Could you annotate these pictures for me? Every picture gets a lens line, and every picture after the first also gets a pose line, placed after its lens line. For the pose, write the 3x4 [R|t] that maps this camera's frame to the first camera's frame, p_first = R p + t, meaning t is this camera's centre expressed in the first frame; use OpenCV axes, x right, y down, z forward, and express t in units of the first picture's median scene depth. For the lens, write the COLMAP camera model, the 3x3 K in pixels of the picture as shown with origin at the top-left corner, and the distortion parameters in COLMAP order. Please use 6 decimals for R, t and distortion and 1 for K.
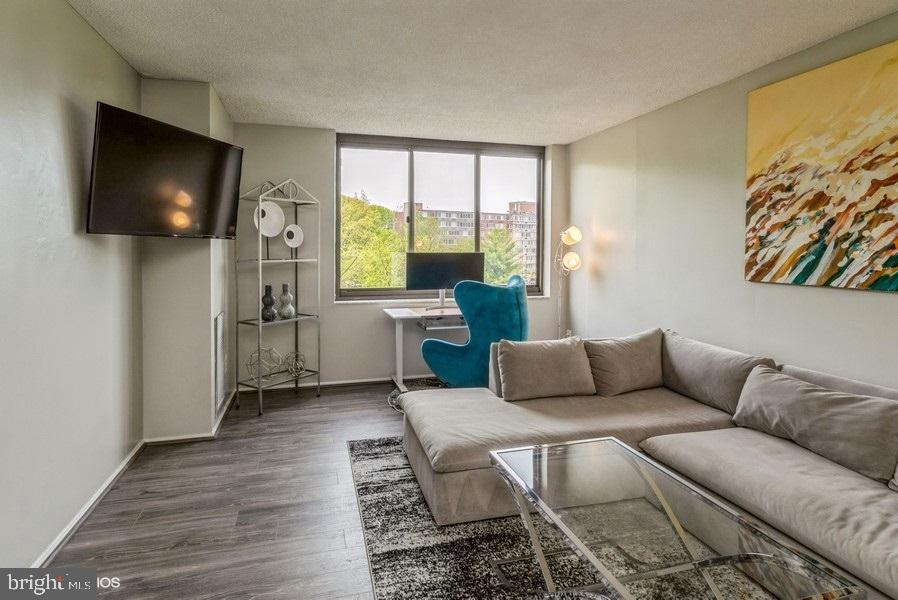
lens RADIAL K [[492.1, 0, 451.0], [0, 492.1, 262.7], [0, 0, 1]] dist [-0.002709, 0.005037]
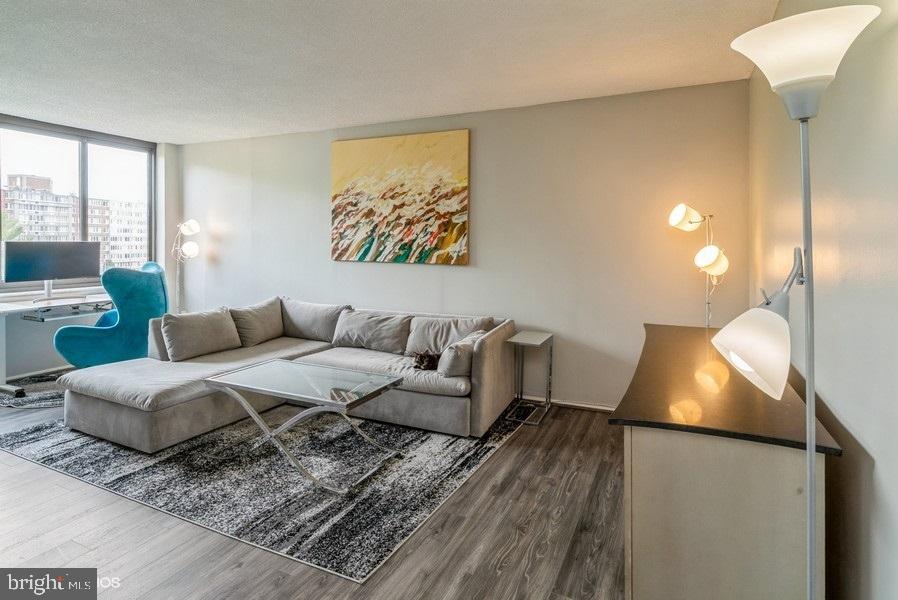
lens RADIAL K [[492.1, 0, 443.2], [0, 492.1, 249.8], [0, 0, 1]] dist [-0.002709, 0.005037]
pose [[0.665033, -0.009920, 0.746748, -0.353719], [0.012510, 0.999919, 0.002142, 0.004355], [-0.746709, 0.007917, 0.665103, -0.328793]]
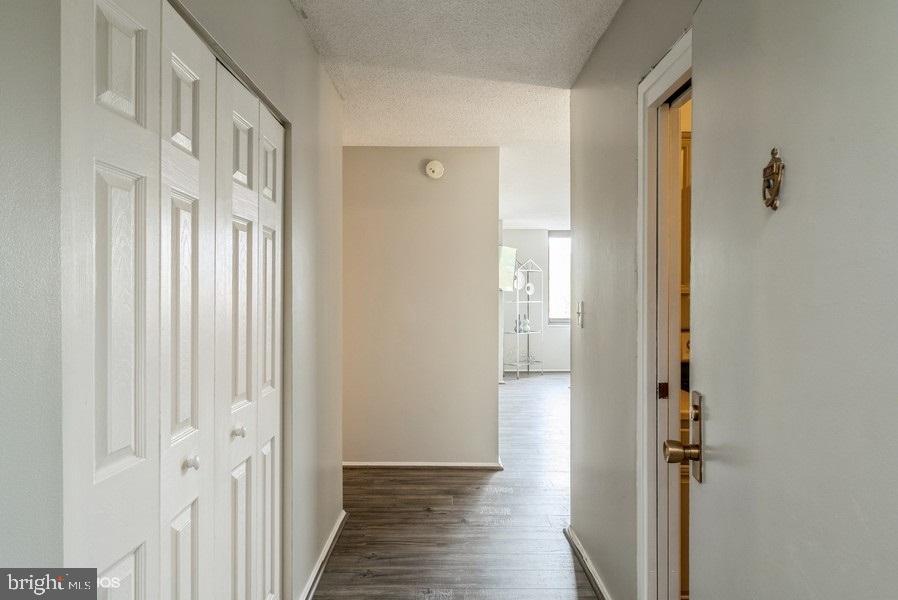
lens RADIAL K [[508.7, 0, 448.7], [0, 508.7, 300.5], [0, 0, 1]] dist [0.008718, 0.000443]
pose [[0.963766, 0.000099, -0.266749, -0.136781], [-0.004407, 0.999869, -0.015551, 0.031847], [0.266713, 0.016163, 0.963641, -1.349714]]
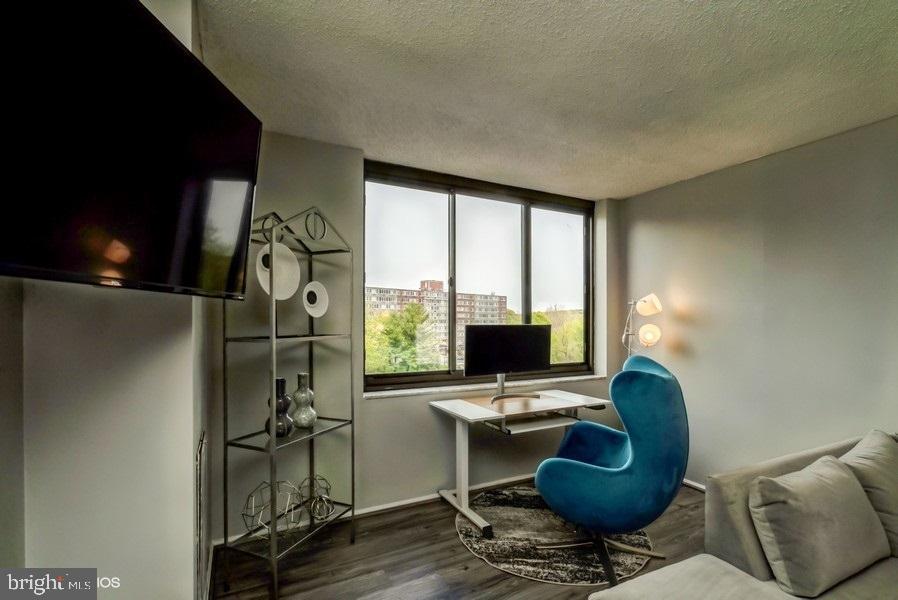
lens RADIAL K [[412.4, 0, 452.2], [0, 412.4, 324.3], [0, 0, 1]] dist [-0.009722, 0.001587]
pose [[0.980606, 0.000346, 0.195988, -0.350429], [0.003016, 0.999853, -0.016857, -0.016216], [-0.195966, 0.017121, 0.980461, 0.609971]]
